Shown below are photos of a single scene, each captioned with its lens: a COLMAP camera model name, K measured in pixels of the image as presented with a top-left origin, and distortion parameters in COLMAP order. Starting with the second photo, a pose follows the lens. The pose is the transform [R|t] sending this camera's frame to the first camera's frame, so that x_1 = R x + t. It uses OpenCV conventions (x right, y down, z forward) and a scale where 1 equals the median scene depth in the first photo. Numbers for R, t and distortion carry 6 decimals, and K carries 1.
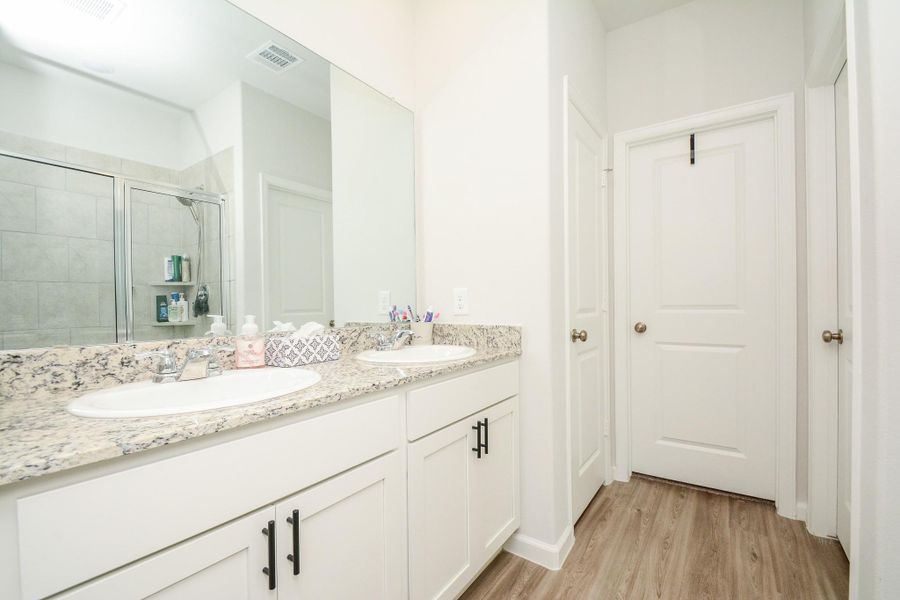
lens RADIAL K [[399.7, 0, 450.0], [0, 399.7, 305.0], [0, 0, 1]] dist [0.002096, -0.010752]
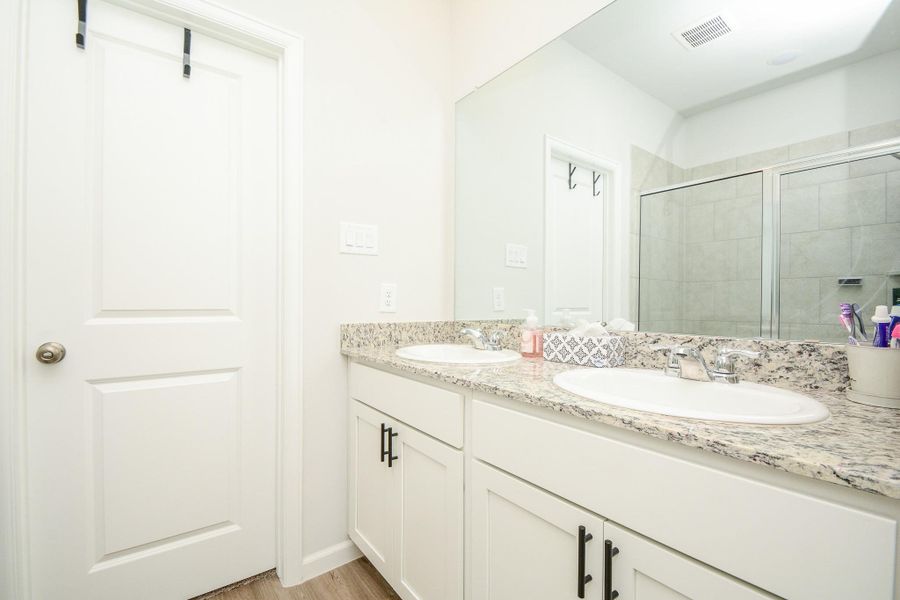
lens RADIAL K [[399.7, 0, 450.0], [0, 399.7, 305.0], [0, 0, 1]] dist [0.002096, -0.010752]
pose [[-0.304961, 0.016126, -0.952228, 0.637994], [-0.004078, 0.999825, 0.018238, -0.007152], [0.952356, 0.009445, -0.304842, 1.025549]]
